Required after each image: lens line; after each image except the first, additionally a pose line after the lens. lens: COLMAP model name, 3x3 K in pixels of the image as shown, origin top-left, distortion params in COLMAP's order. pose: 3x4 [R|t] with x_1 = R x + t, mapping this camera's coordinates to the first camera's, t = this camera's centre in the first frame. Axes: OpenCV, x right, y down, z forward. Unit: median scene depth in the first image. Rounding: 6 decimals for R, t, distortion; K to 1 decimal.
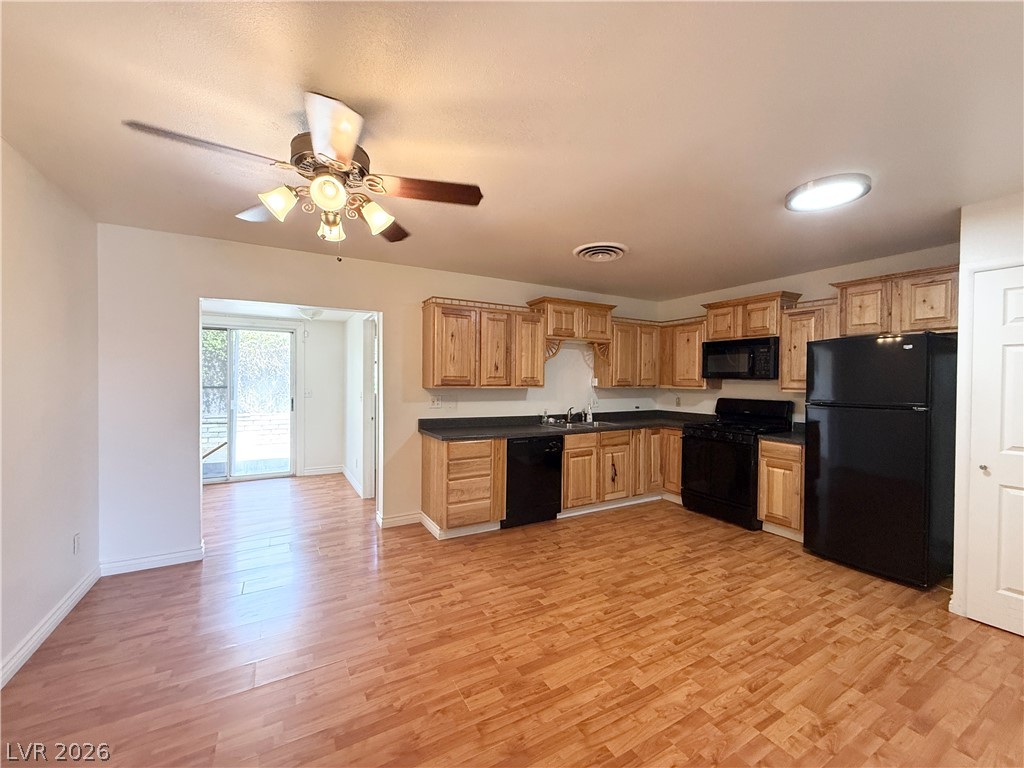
lens RADIAL K [[407.6, 0, 506.8], [0, 407.6, 384.6], [0, 0, 1]] dist [-0.000228, 0.000081]
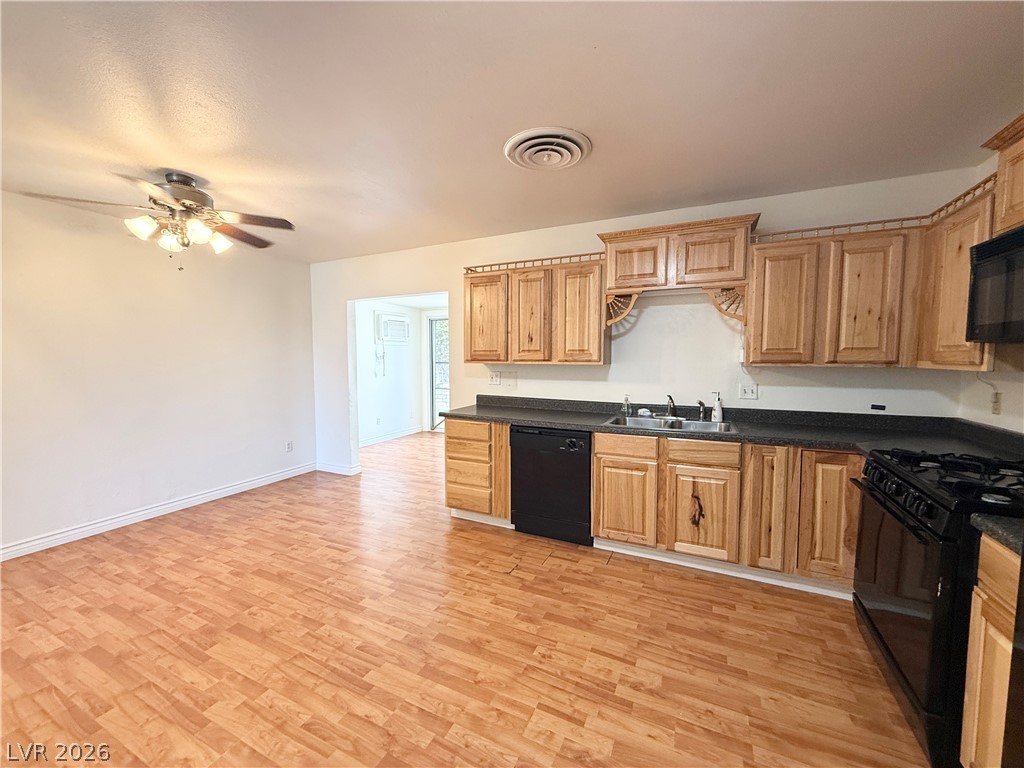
lens RADIAL K [[407.6, 0, 506.8], [0, 407.6, 384.6], [0, 0, 1]] dist [-0.000228, 0.000081]
pose [[0.570993, 0.048526, -0.819520, 0.649800], [-0.004083, 0.998407, 0.056274, 0.004514], [0.820945, -0.028786, 0.570281, 0.504810]]
